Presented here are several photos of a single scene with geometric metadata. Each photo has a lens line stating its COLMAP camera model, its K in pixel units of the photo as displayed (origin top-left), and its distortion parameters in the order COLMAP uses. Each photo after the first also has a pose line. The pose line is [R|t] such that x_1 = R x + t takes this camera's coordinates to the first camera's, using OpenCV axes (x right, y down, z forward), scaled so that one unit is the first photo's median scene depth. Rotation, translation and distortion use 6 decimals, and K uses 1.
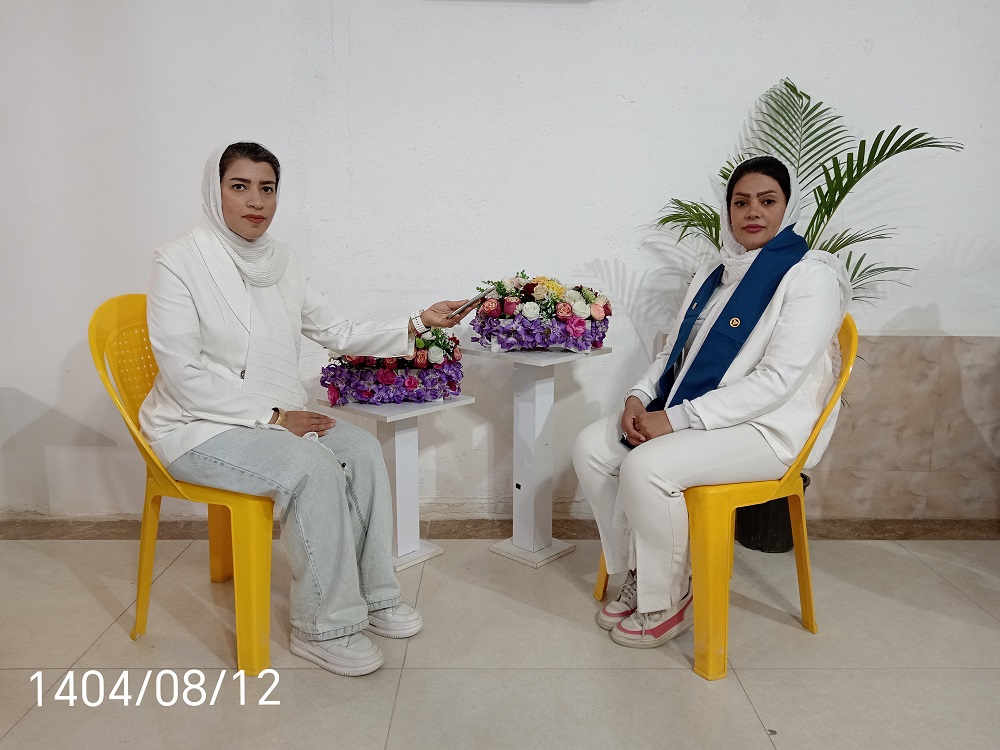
lens RADIAL K [[774.1, 0, 500.0], [0, 774.1, 375.0], [0, 0, 1]] dist [0.002719, -0.007084]
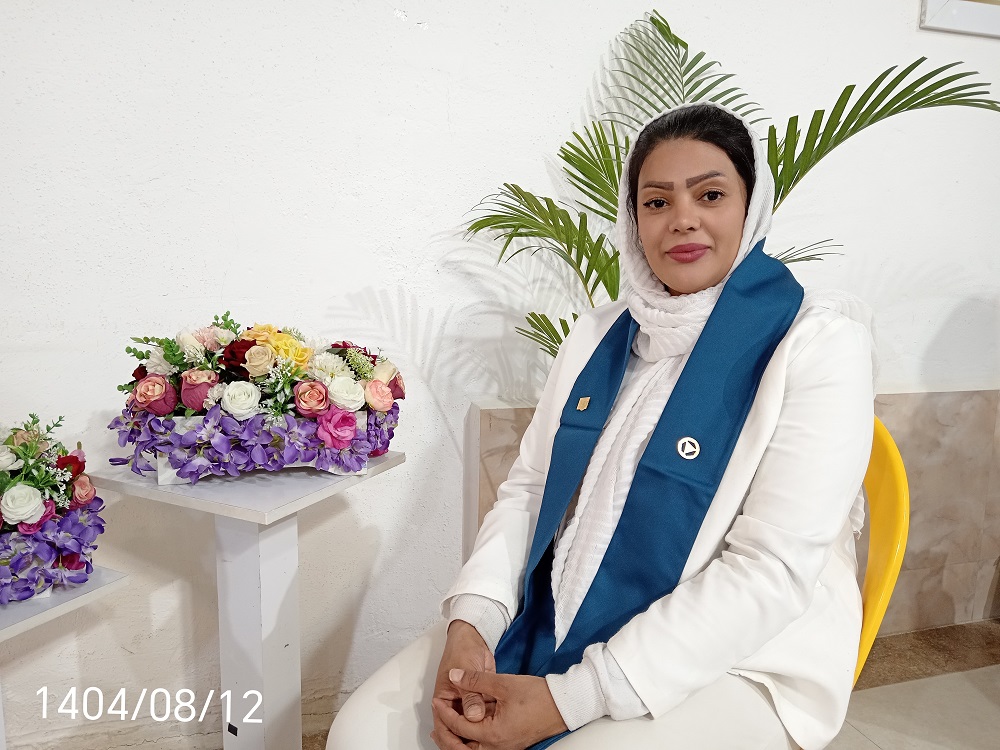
lens RADIAL K [[774.1, 0, 500.0], [0, 774.1, 375.0], [0, 0, 1]] dist [0.002719, -0.007084]
pose [[0.951846, -0.029776, 0.305127, 0.045827], [0.036221, 0.999224, -0.015484, -0.082900], [-0.304429, 0.025791, 0.952186, 0.481118]]
